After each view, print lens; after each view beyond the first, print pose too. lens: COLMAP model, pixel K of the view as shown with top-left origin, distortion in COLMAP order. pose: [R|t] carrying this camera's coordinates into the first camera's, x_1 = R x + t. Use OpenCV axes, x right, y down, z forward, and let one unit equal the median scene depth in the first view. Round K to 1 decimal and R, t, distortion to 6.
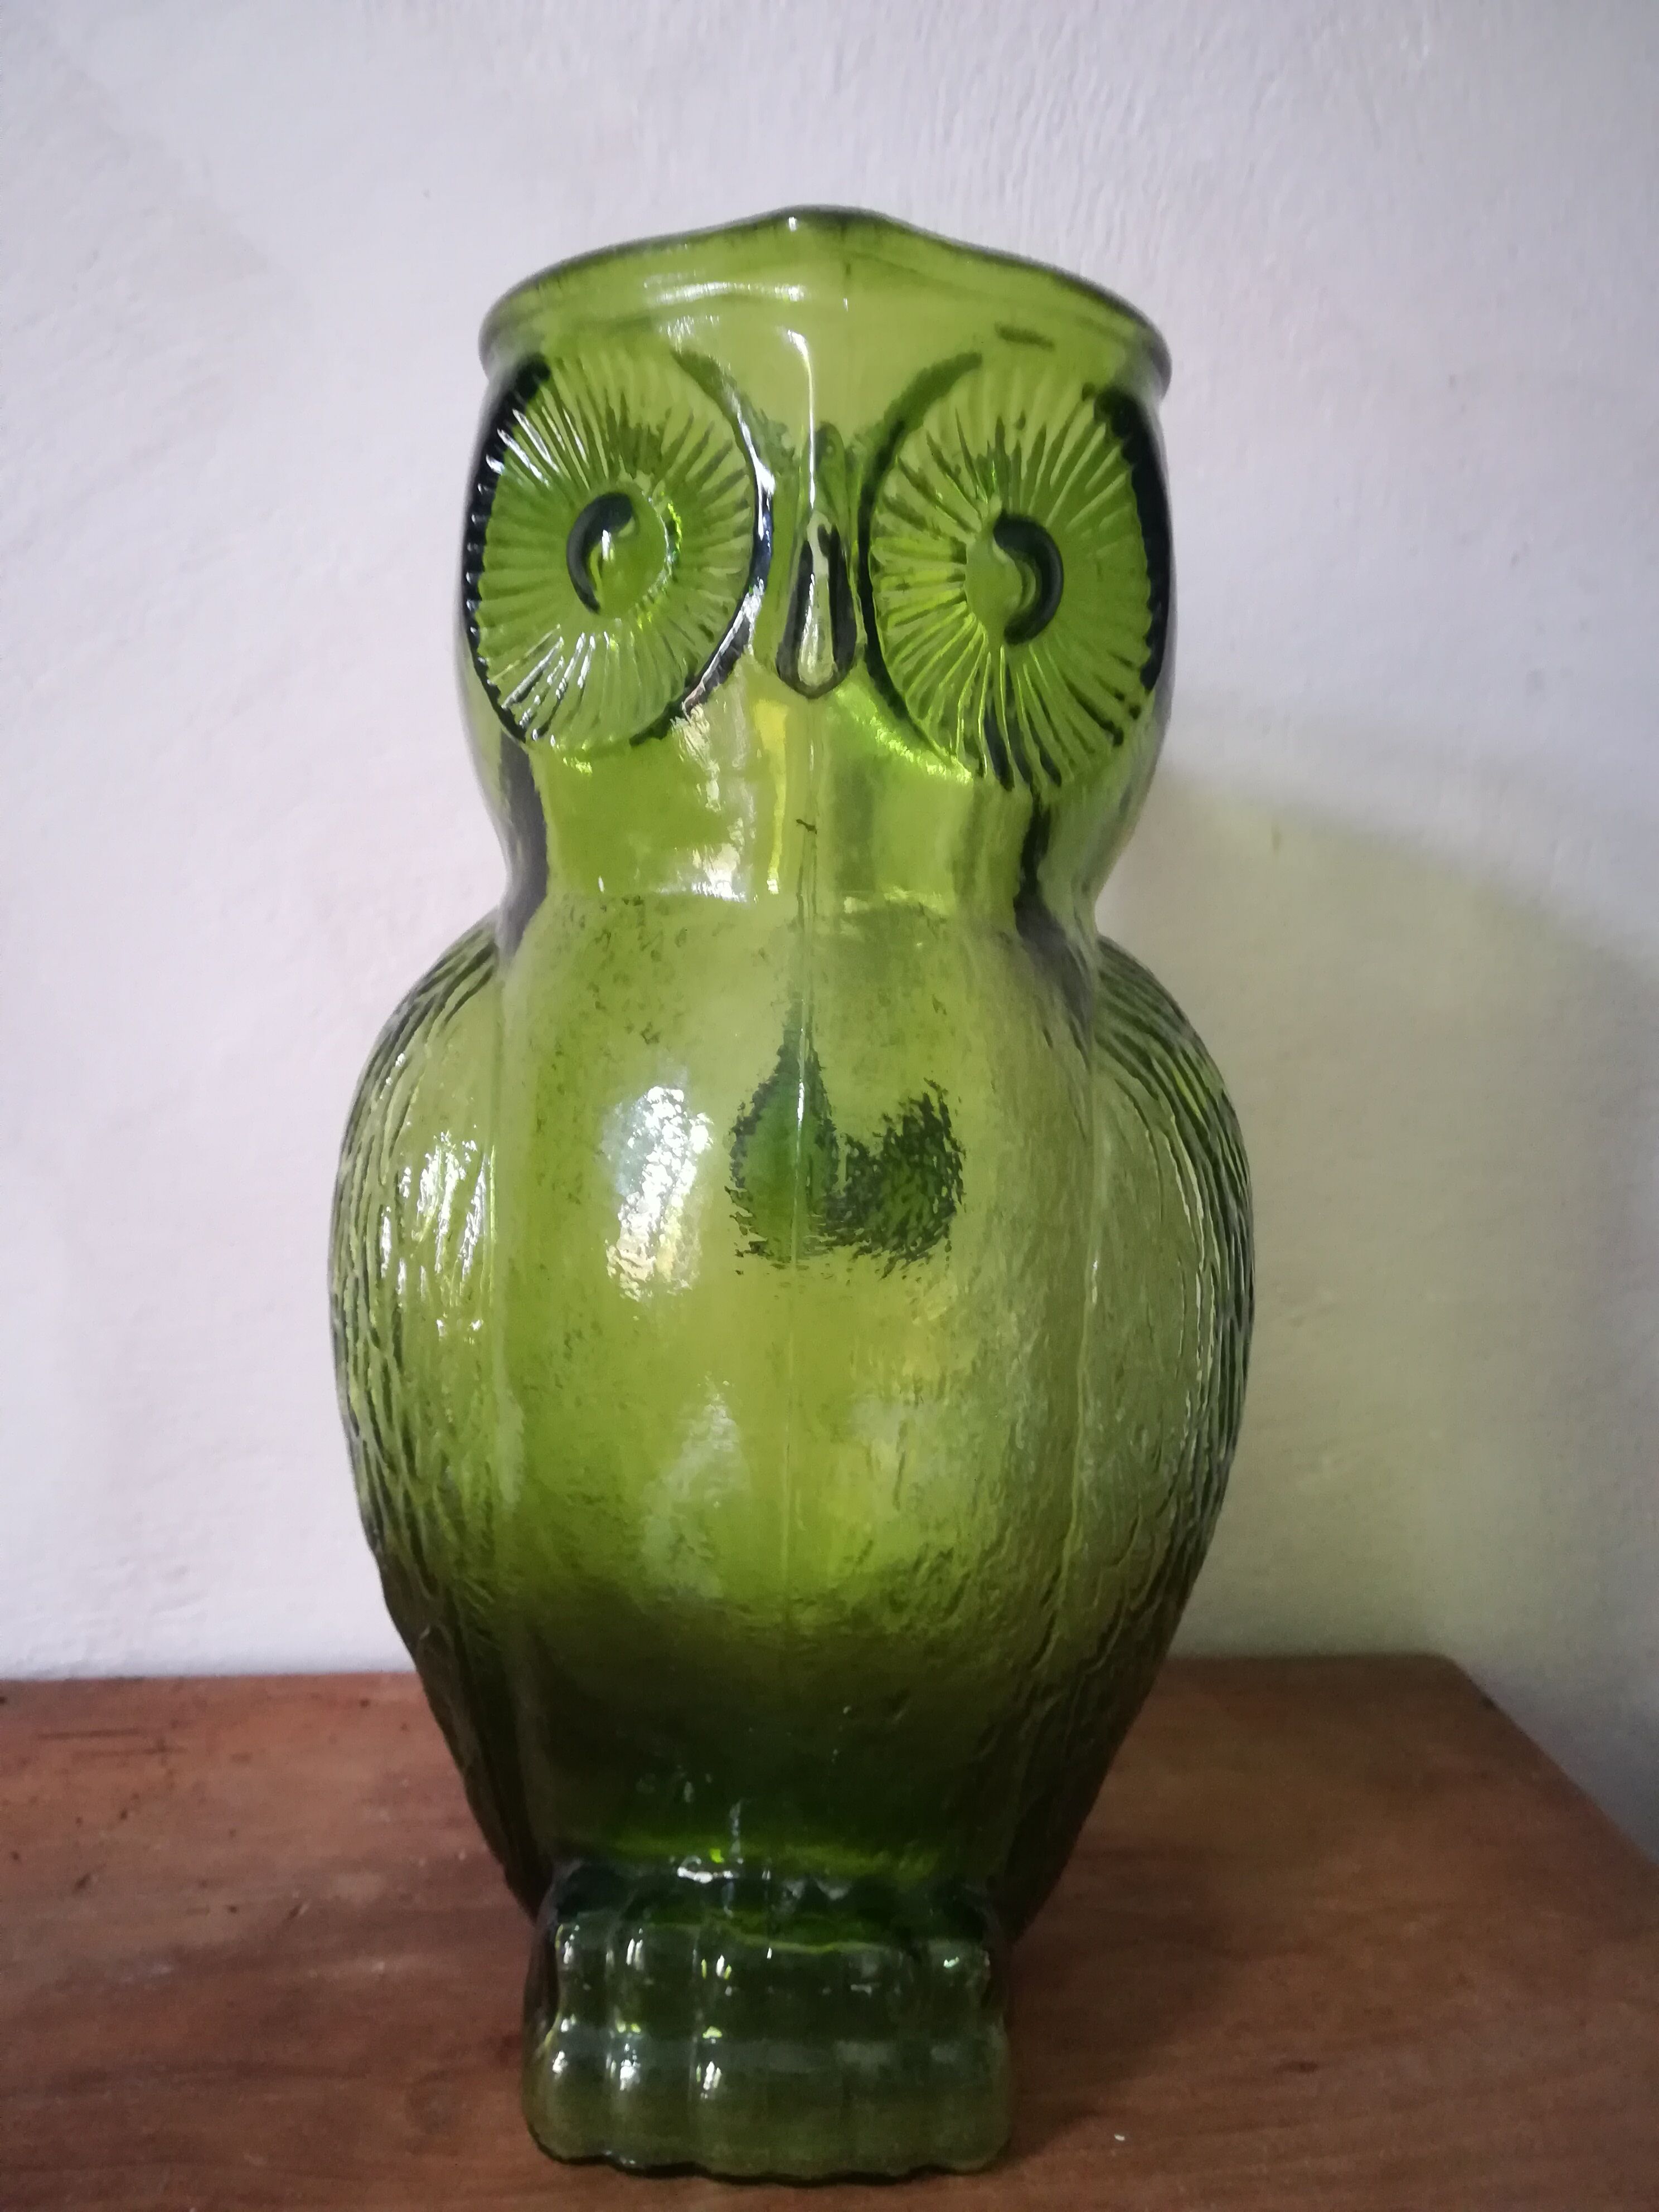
lens RADIAL K [[1814.4, 0, 830.1], [0, 1814.4, 1066.6], [0, 0, 1]] dist [0.024561, -0.062379]
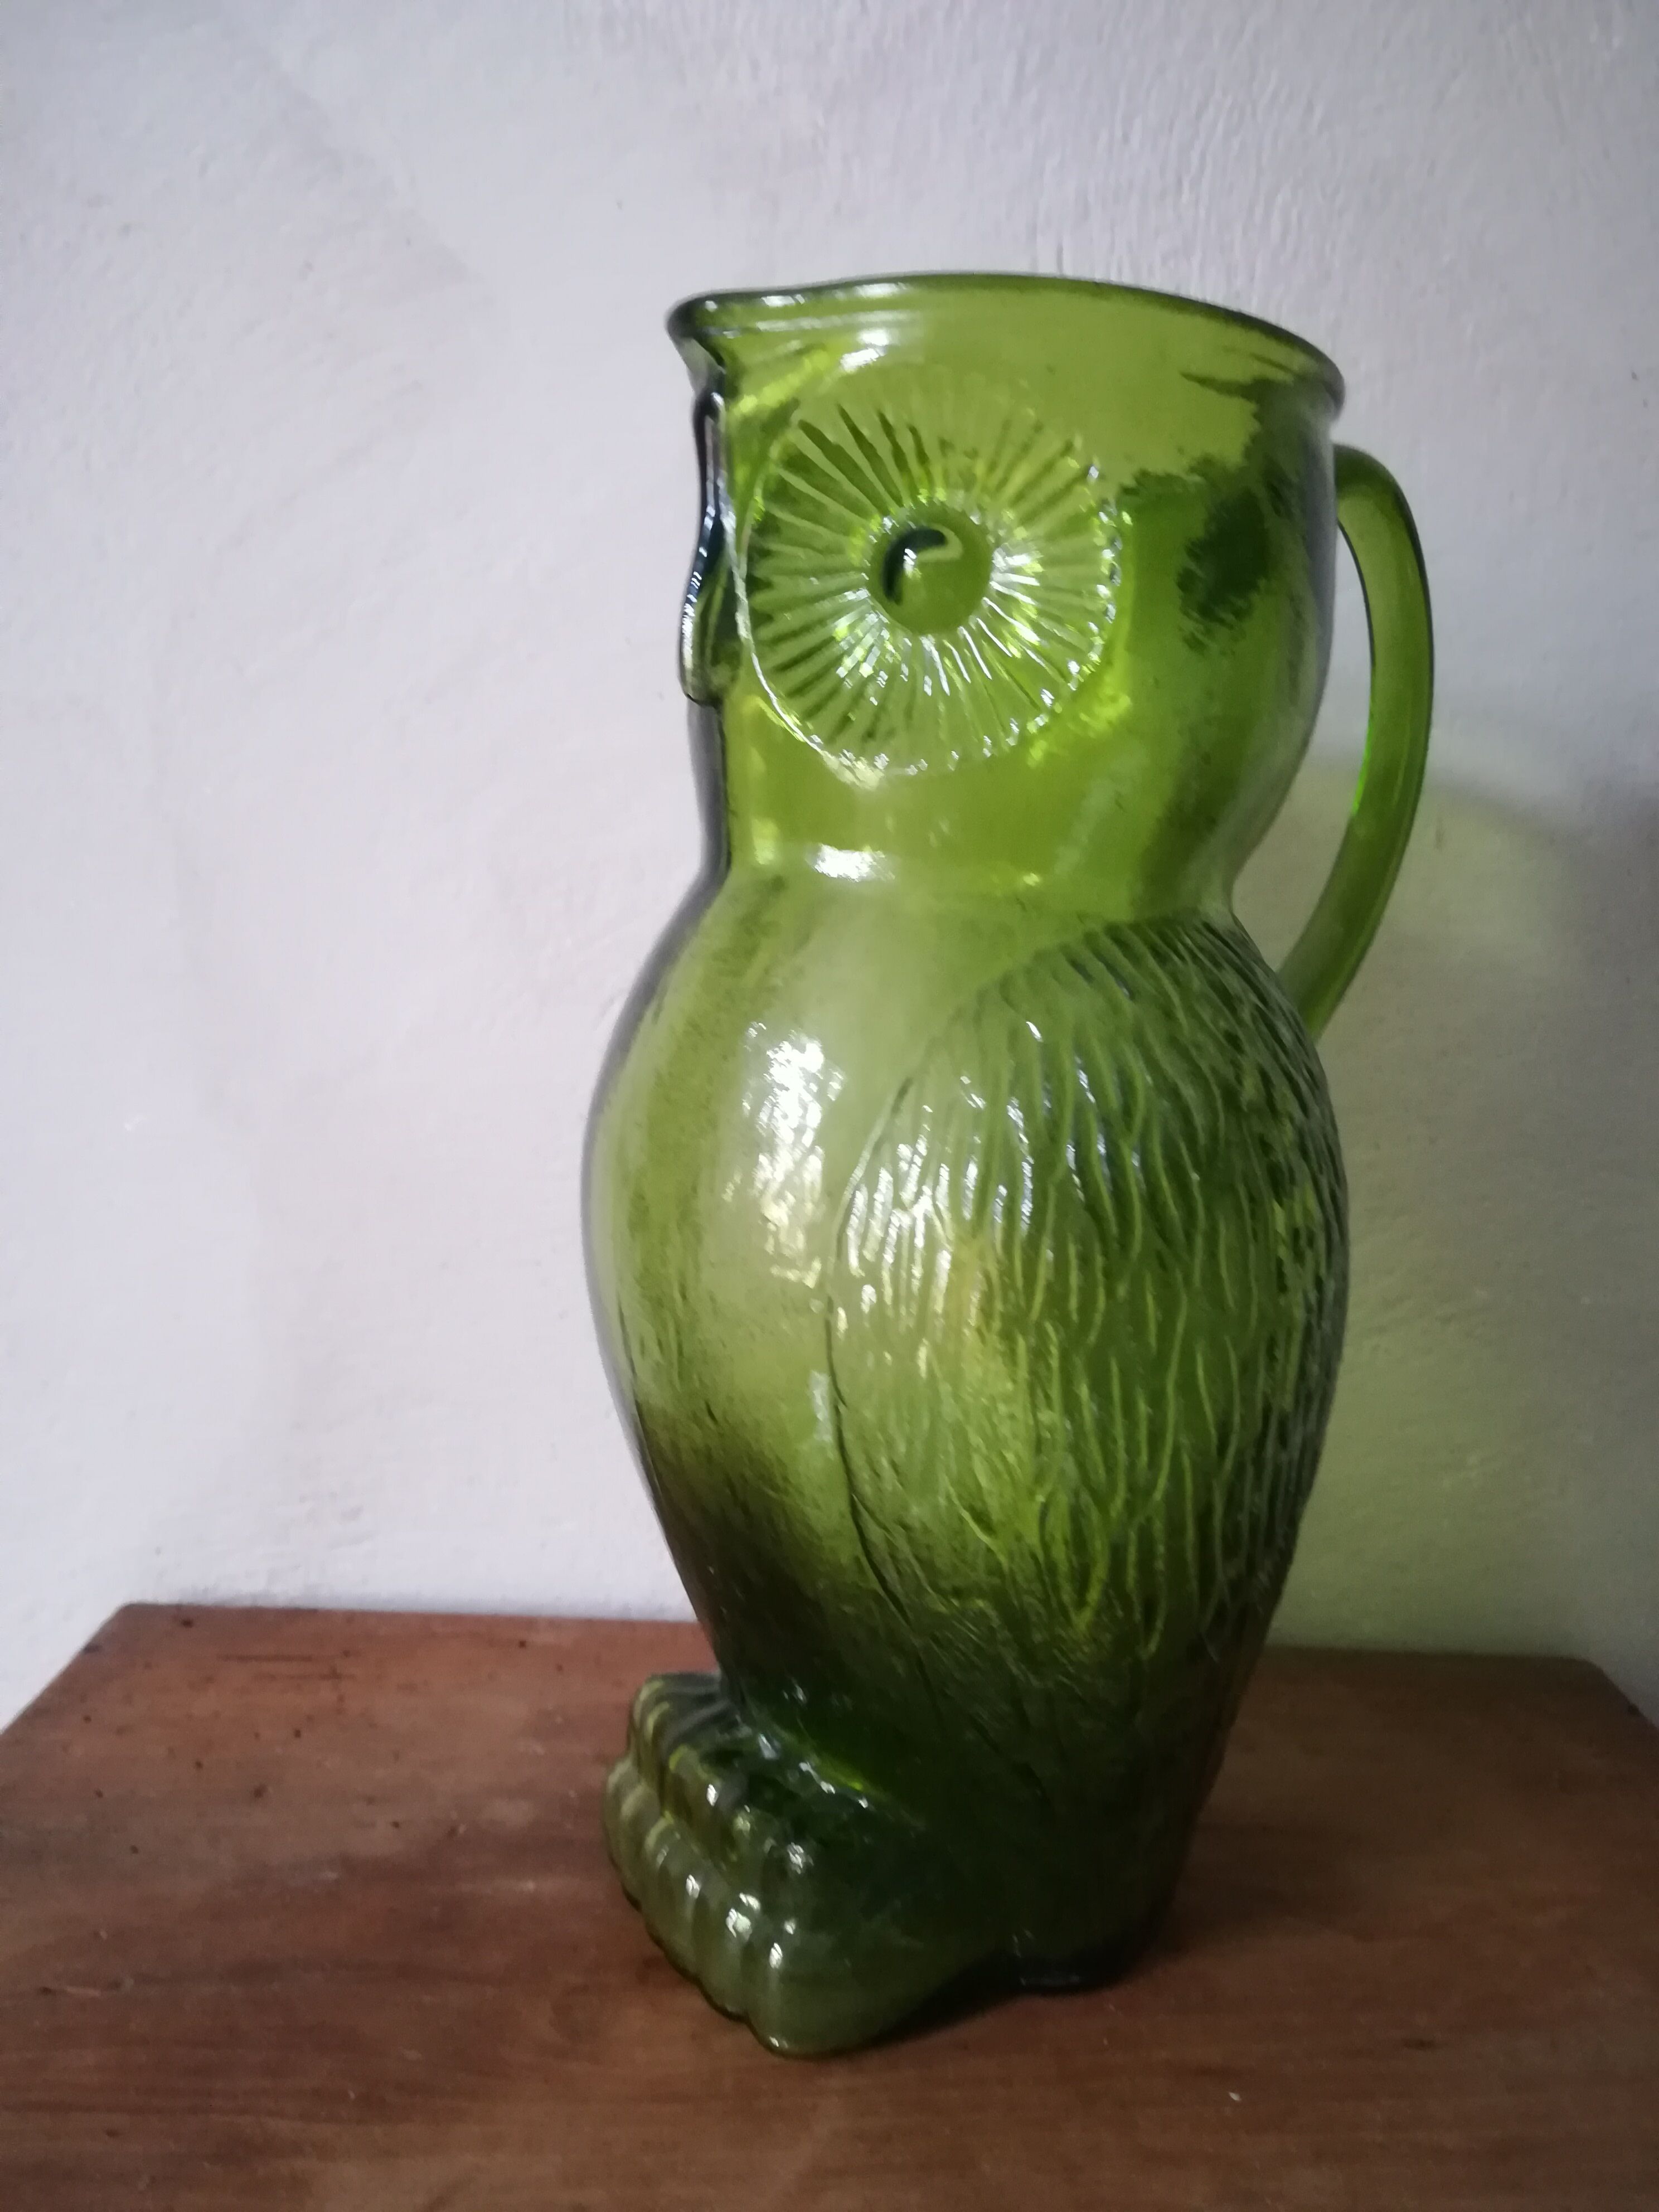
lens RADIAL K [[1821.9, 0, 828.6], [0, 1821.9, 1033.9], [0, 0, 1]] dist [0.029621, -0.064698]
pose [[0.995395, 0.024511, -0.092671, 0.009312], [-0.025623, 0.999613, -0.010828, 0.005512], [0.092369, 0.013153, 0.995638, -0.040322]]
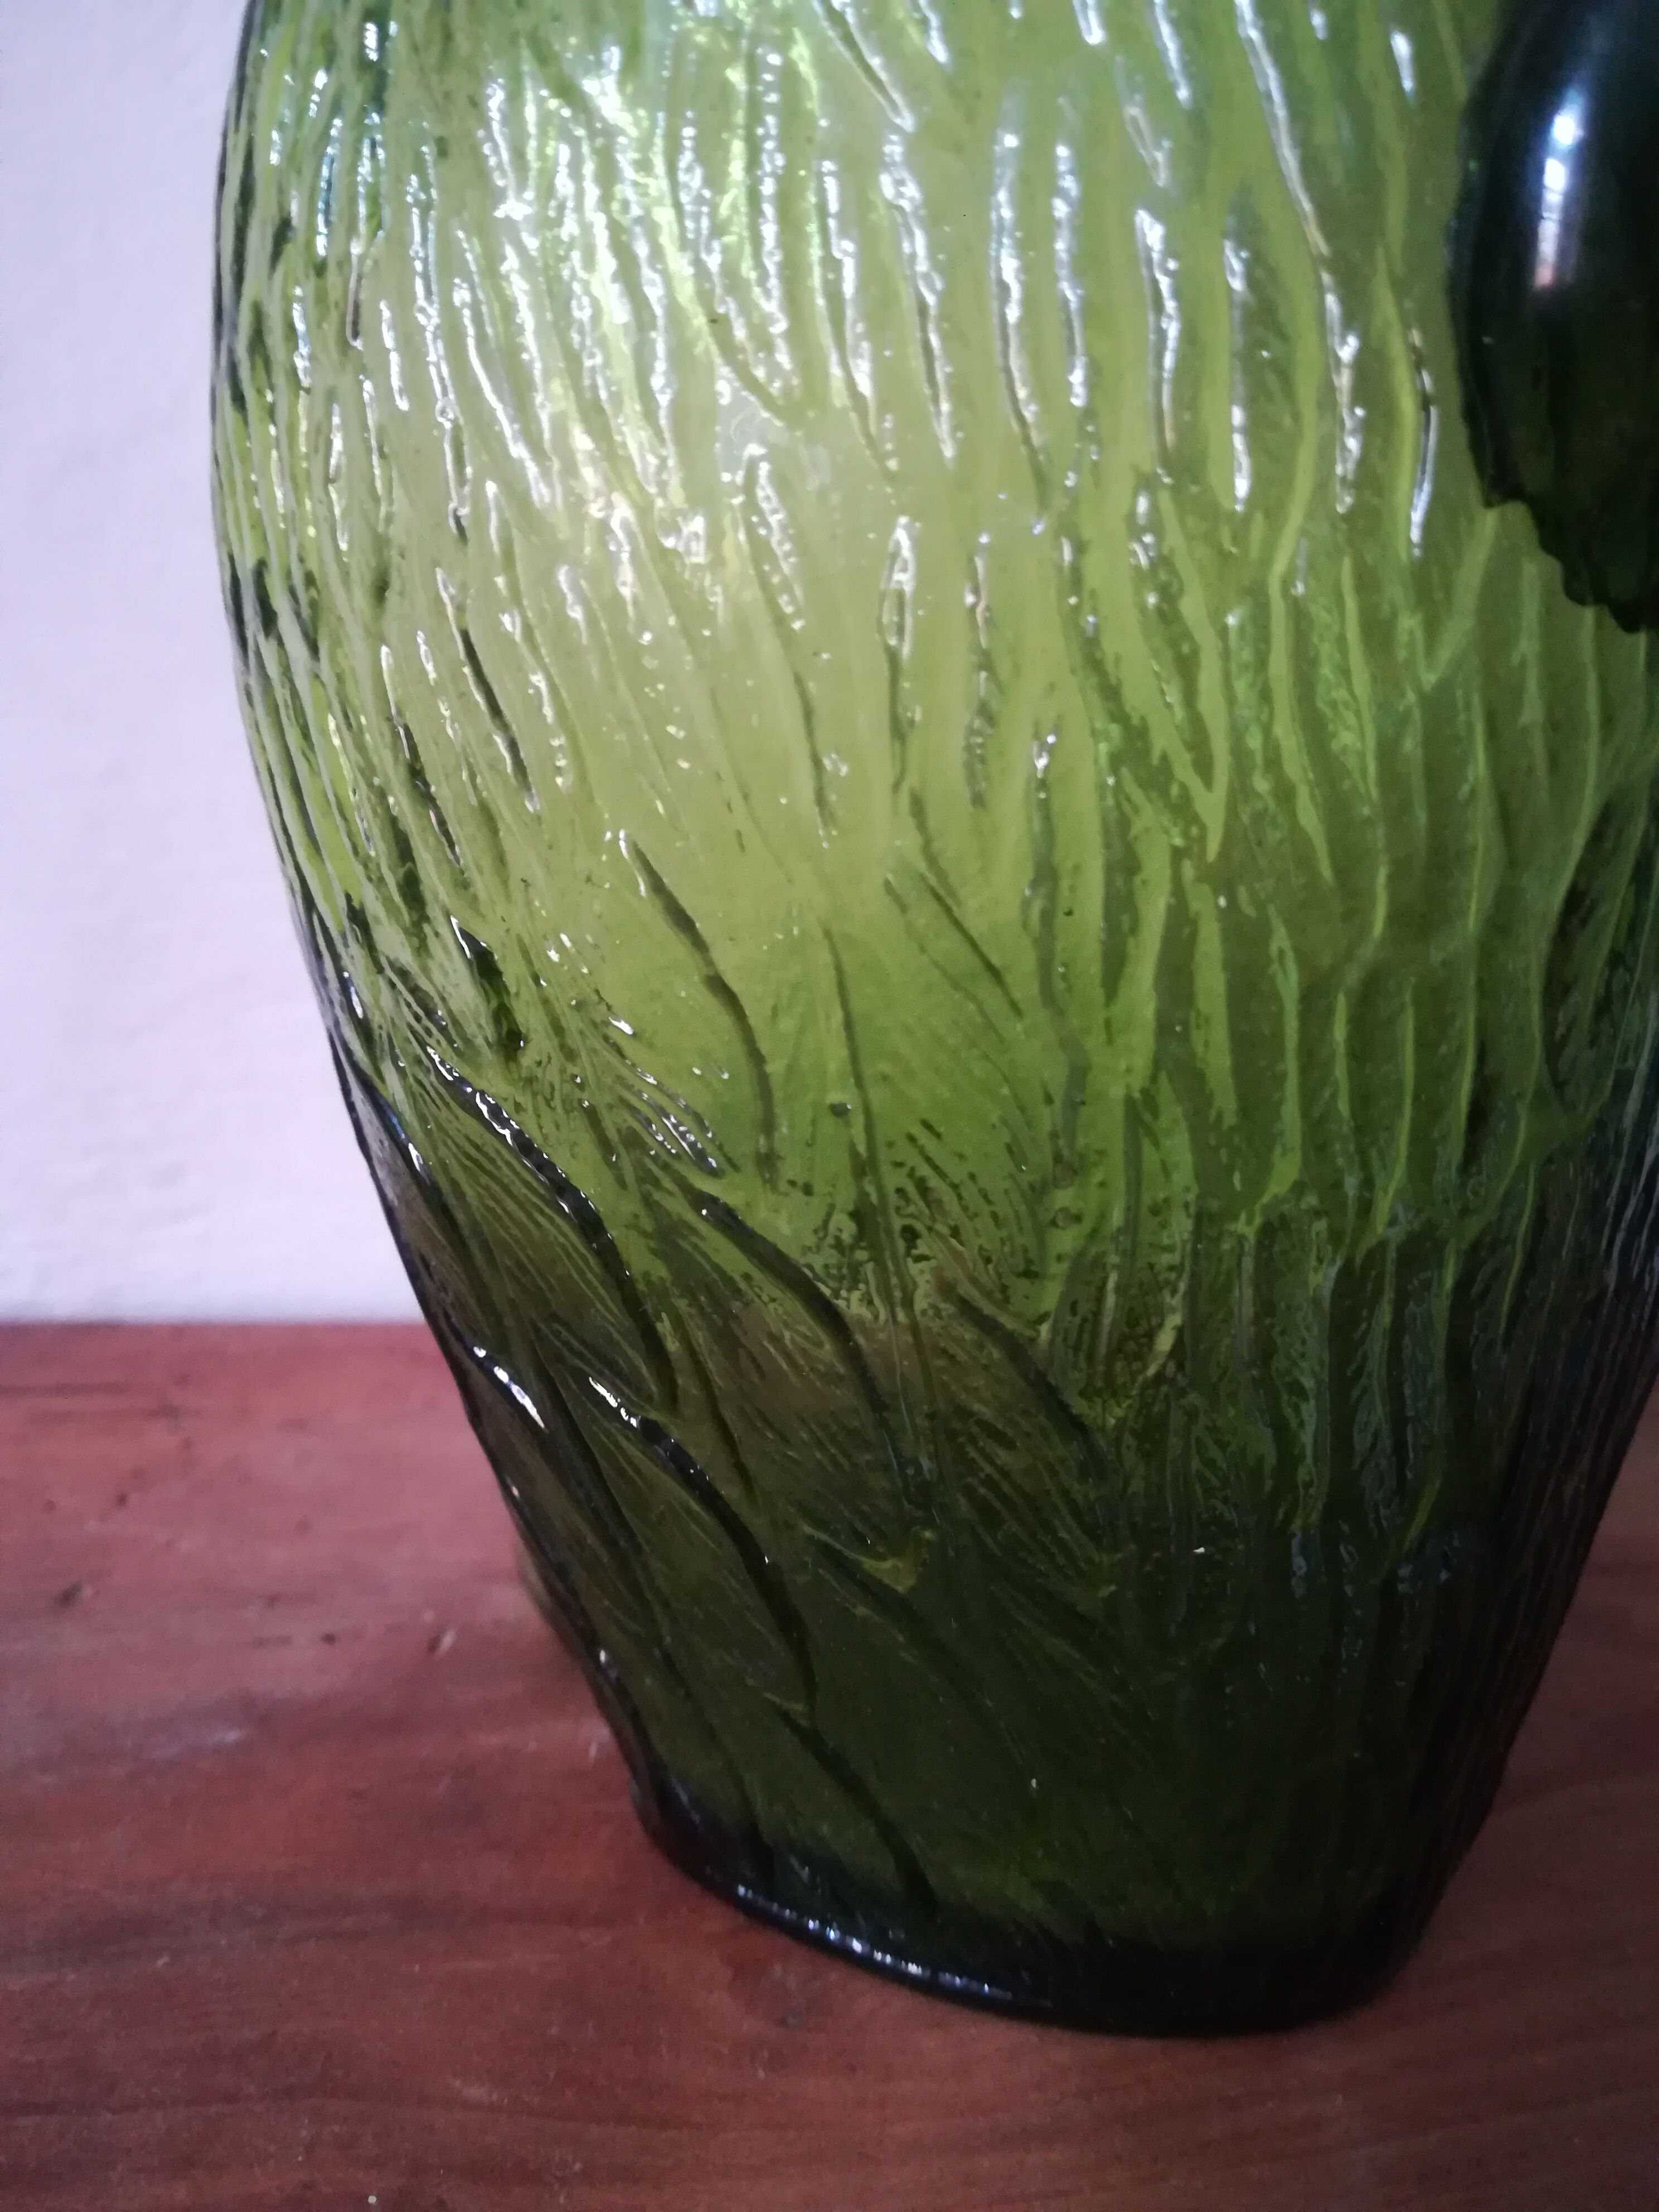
lens RADIAL K [[1814.4, 0, 830.1], [0, 1814.4, 1066.6], [0, 0, 1]] dist [0.024561, -0.062379]
pose [[0.997298, 0.028328, 0.067784, -0.180183], [-0.035344, 0.993881, 0.104650, 0.177575], [-0.064404, -0.106763, 0.992196, 0.354646]]
